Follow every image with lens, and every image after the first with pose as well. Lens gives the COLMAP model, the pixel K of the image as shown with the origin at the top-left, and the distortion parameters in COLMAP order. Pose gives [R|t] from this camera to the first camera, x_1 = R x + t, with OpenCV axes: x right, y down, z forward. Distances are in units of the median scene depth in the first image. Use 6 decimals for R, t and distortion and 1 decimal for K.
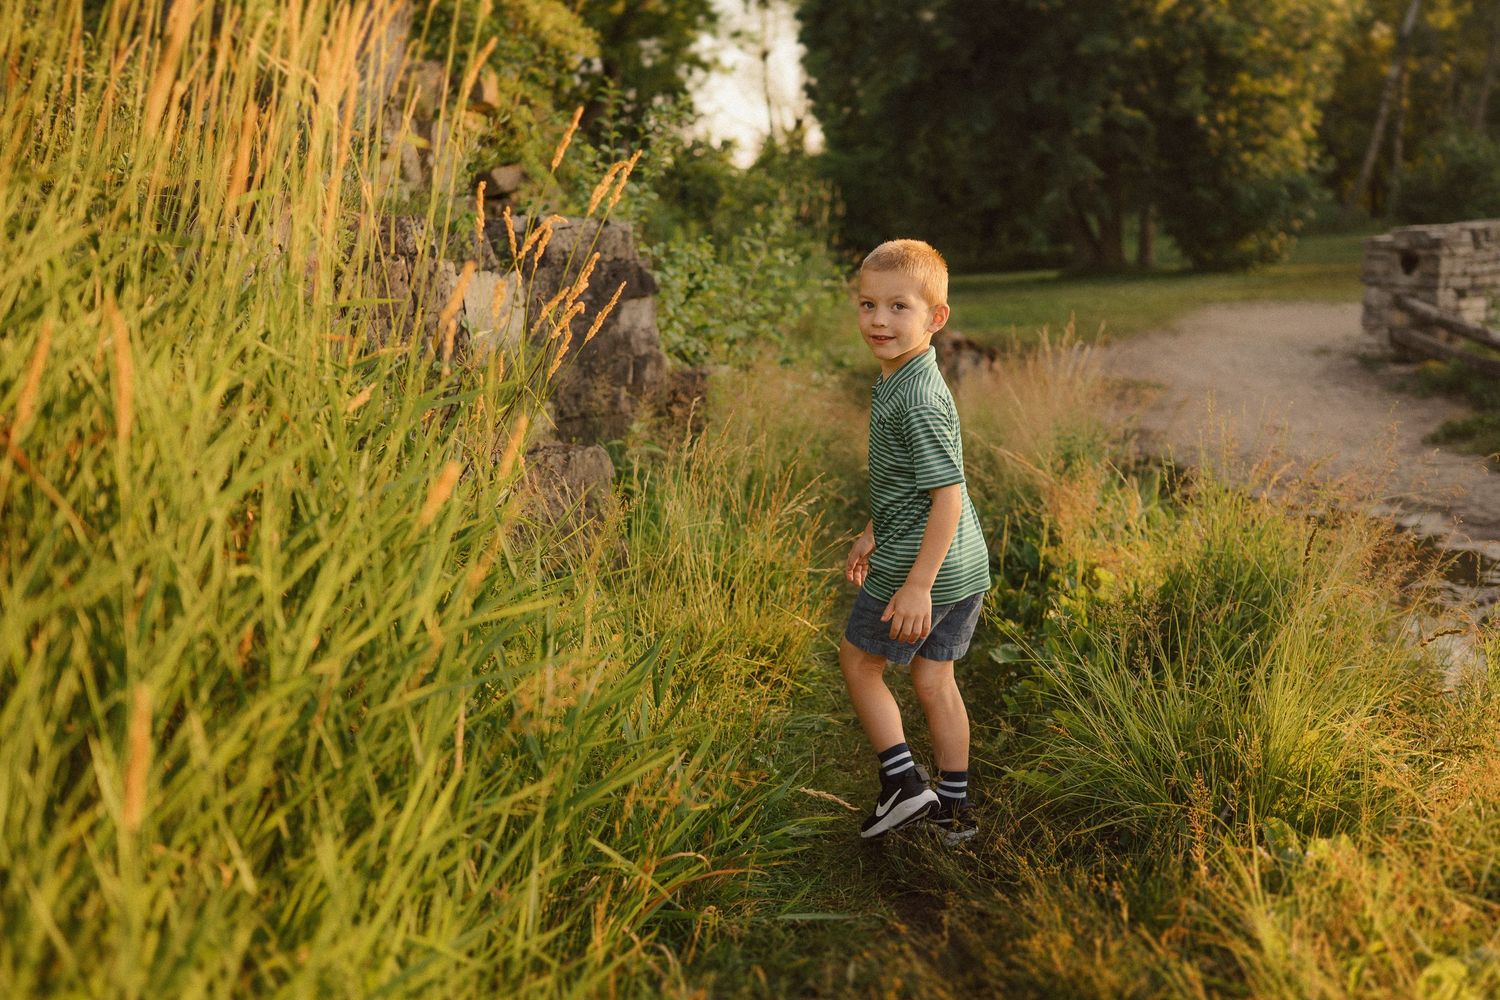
lens RADIAL K [[1487.0, 0, 749.9], [0, 1487.0, 496.8], [0, 0, 1]] dist [-0.010779, 0.011932]
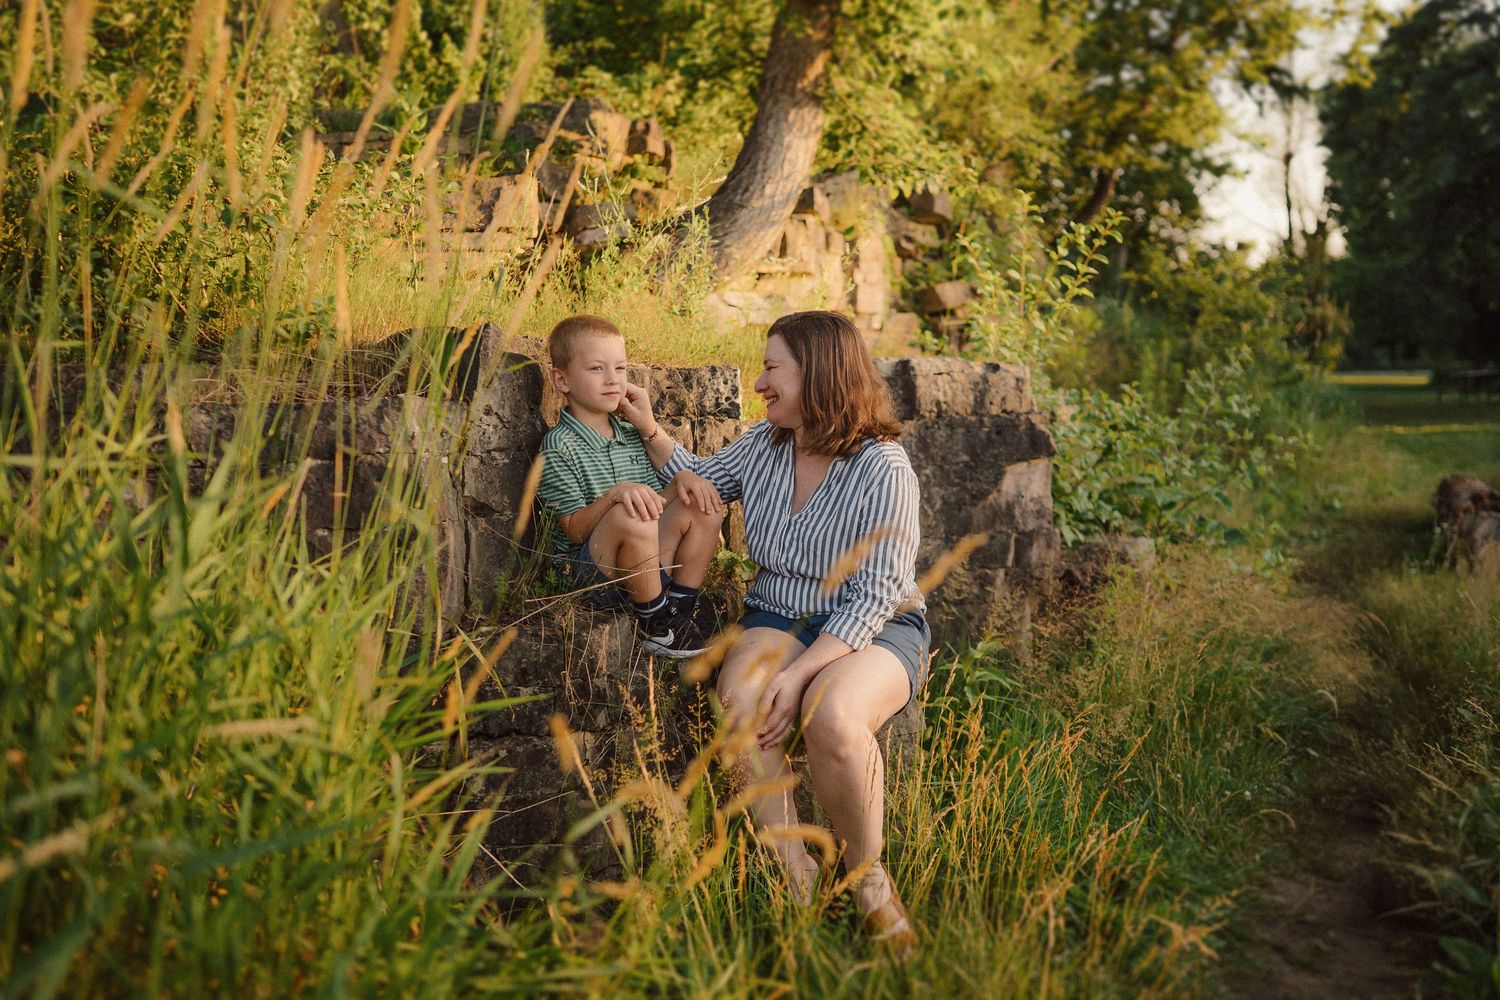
lens RADIAL K [[1420.1, 0, 751.1], [0, 1420.1, 486.1], [0, 0, 1]] dist [-0.013772, 0.012523]
pose [[0.940138, 0.063014, -0.334918, 0.011575], [-0.084222, 0.995233, -0.049167, -0.018663], [0.330224, 0.074431, 0.940964, 0.060043]]
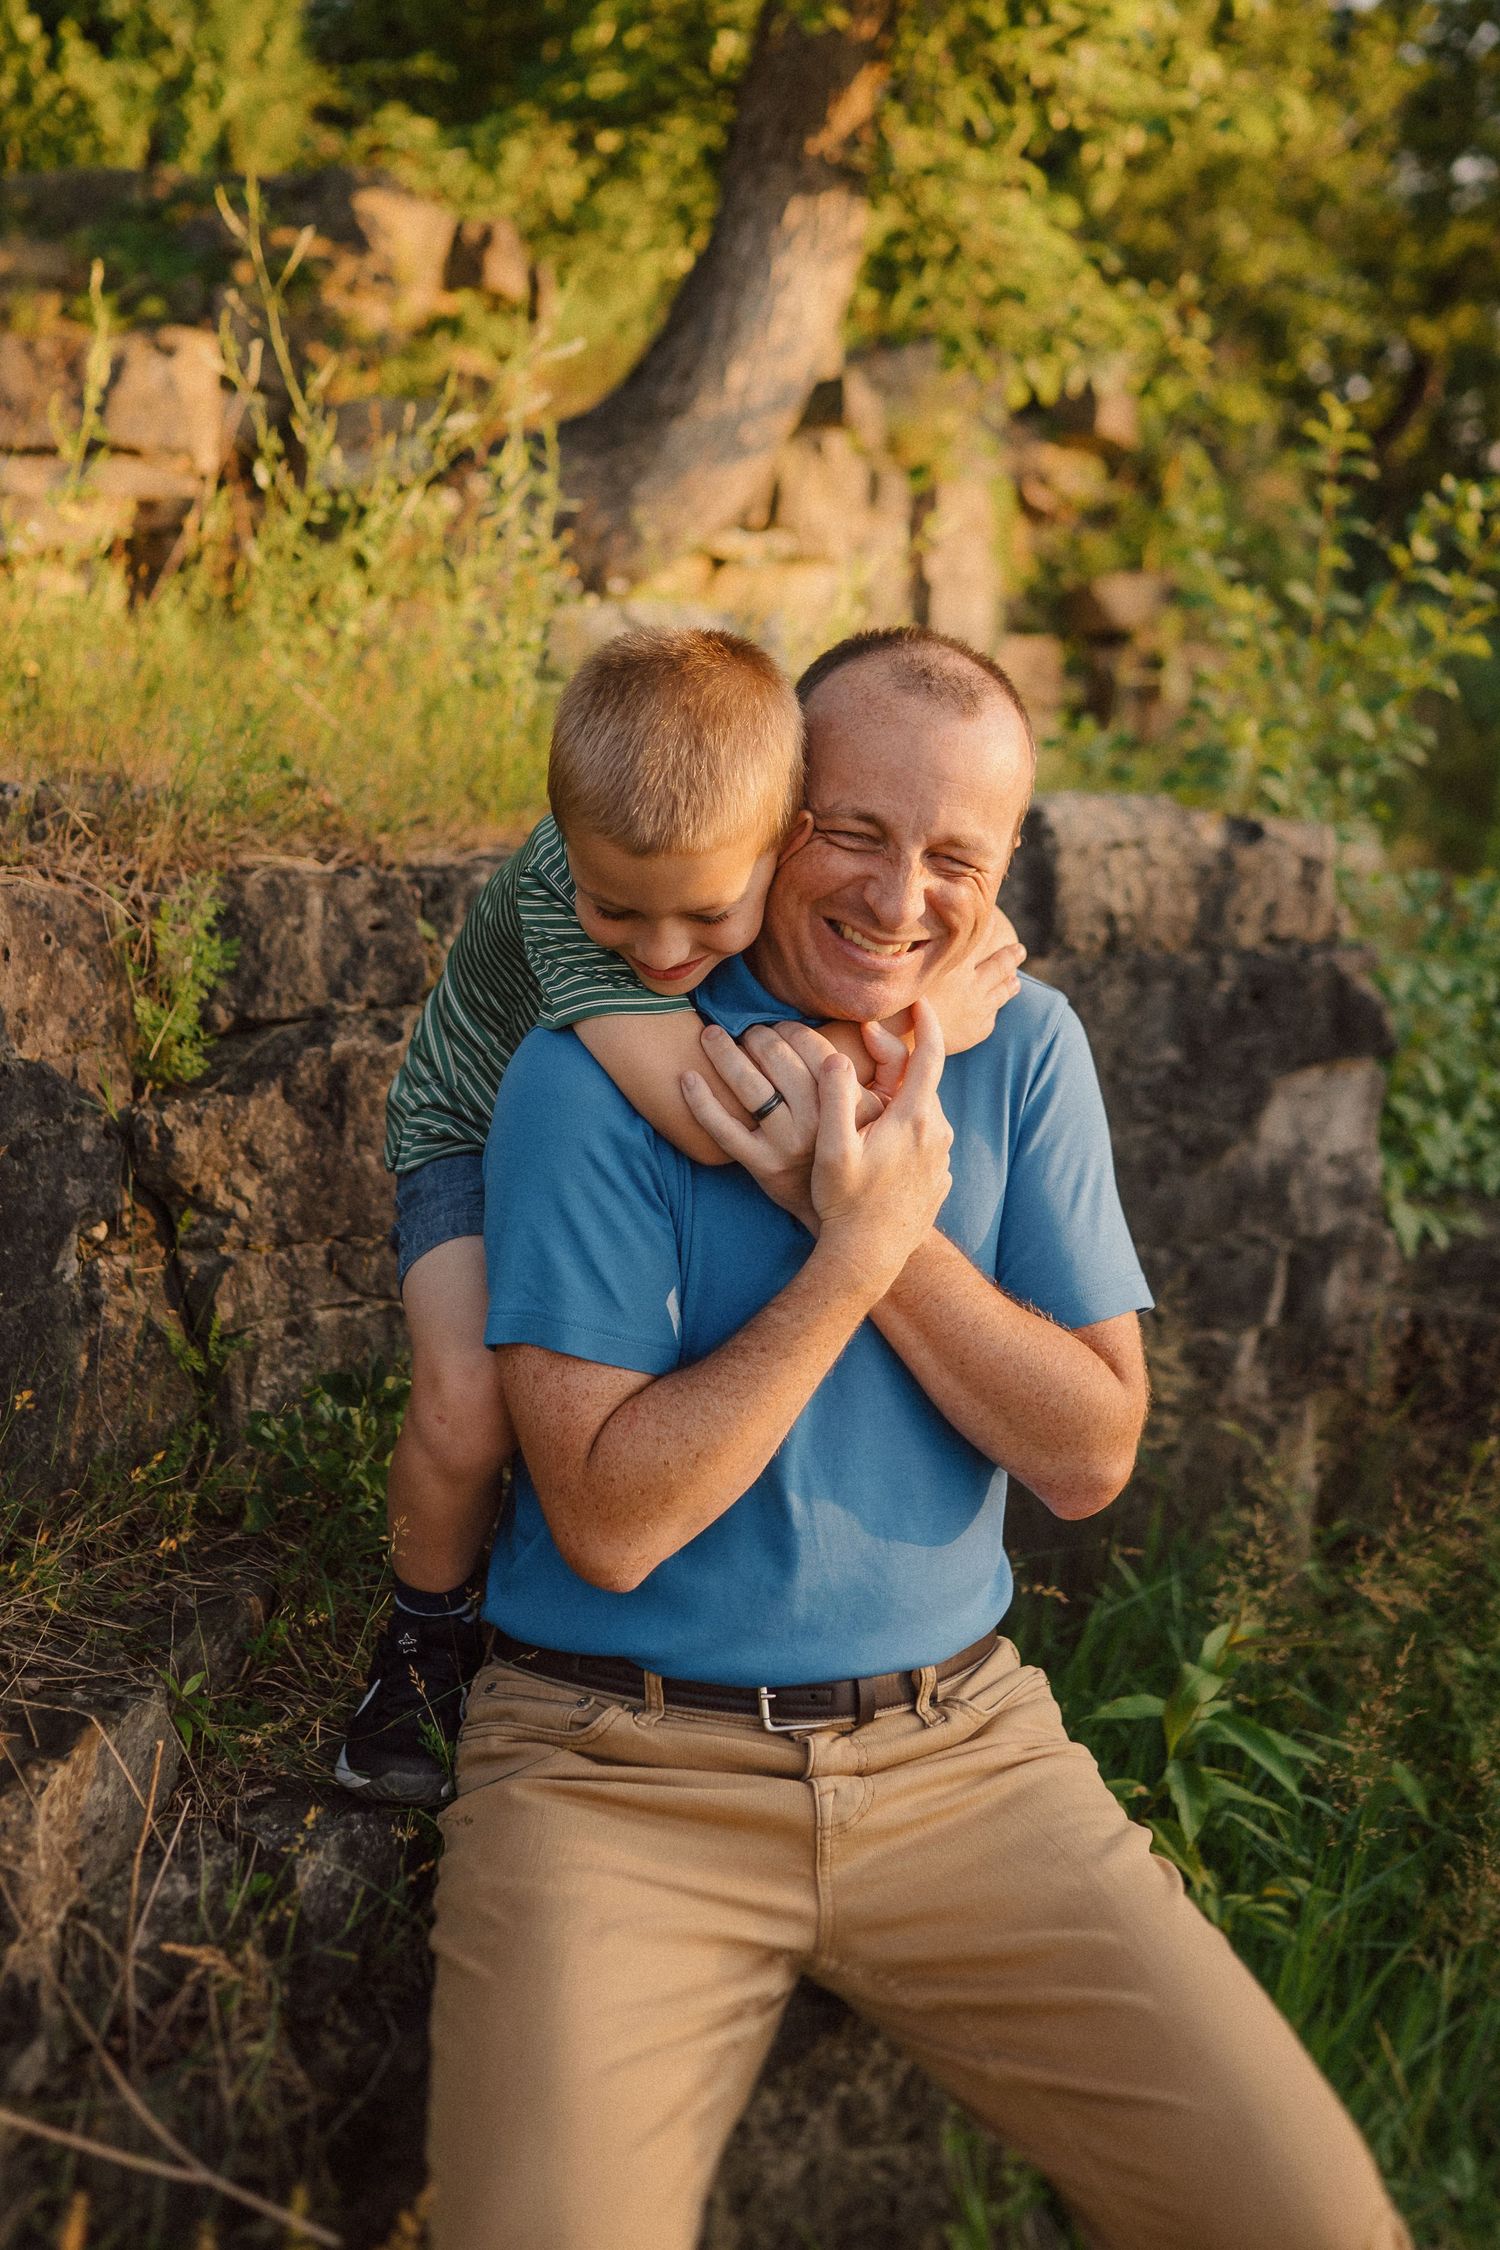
lens RADIAL K [[2513.8, 0, 636.6], [0, 2513.8, 904.7], [0, 0, 1]] dist [-0.012192, 0.000146]
pose [[0.922331, 0.098232, -0.373706, -0.003166], [-0.121613, 0.991793, -0.039446, -0.034665], [0.366764, 0.081830, 0.926708, 0.114495]]
